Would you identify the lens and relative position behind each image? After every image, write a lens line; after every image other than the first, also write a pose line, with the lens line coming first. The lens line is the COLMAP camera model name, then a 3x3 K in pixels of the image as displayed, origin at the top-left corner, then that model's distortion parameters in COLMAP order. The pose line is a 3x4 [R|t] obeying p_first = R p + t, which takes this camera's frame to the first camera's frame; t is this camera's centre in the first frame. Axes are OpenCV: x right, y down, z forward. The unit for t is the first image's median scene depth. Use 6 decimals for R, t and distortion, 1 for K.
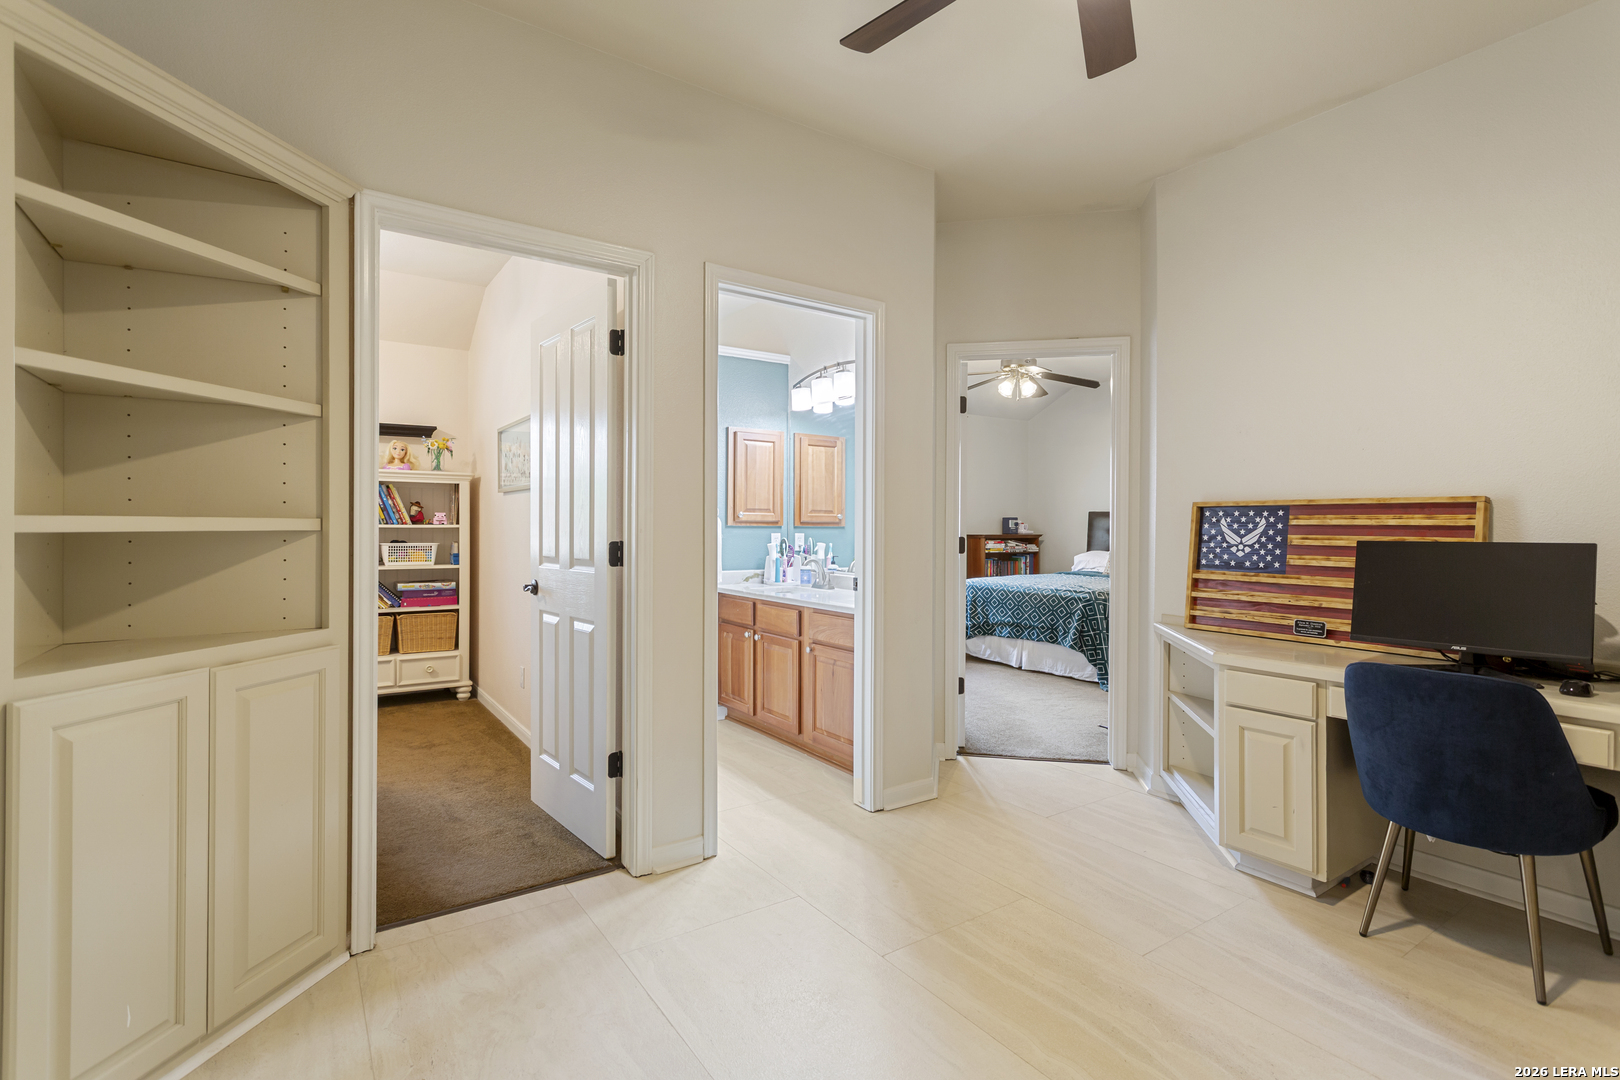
lens RADIAL K [[762.4, 0, 810.2], [0, 762.4, 526.7], [0, 0, 1]] dist [0.003920, 0.000814]
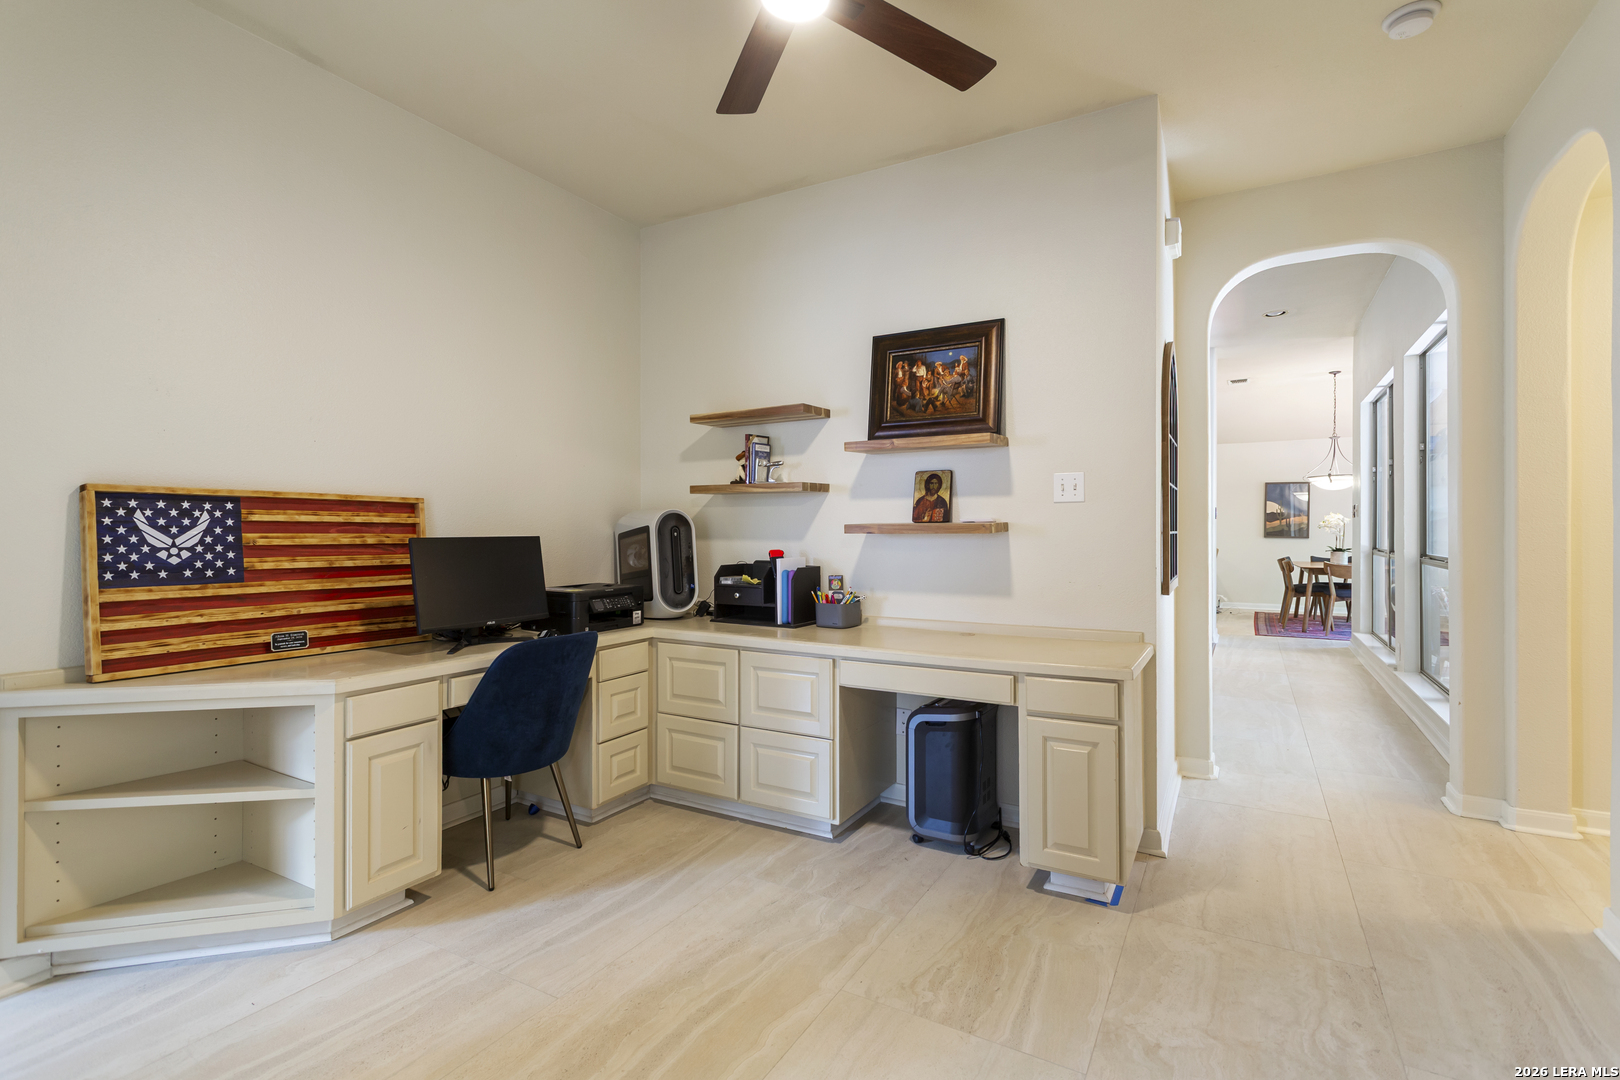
lens RADIAL K [[762.4, 0, 810.2], [0, 762.4, 526.7], [0, 0, 1]] dist [0.003920, 0.000814]
pose [[-0.439260, -0.001437, 0.898359, -0.359444], [-0.004293, 0.999991, -0.000499, 0.001486], [-0.898350, -0.004076, -0.439262, 0.799029]]
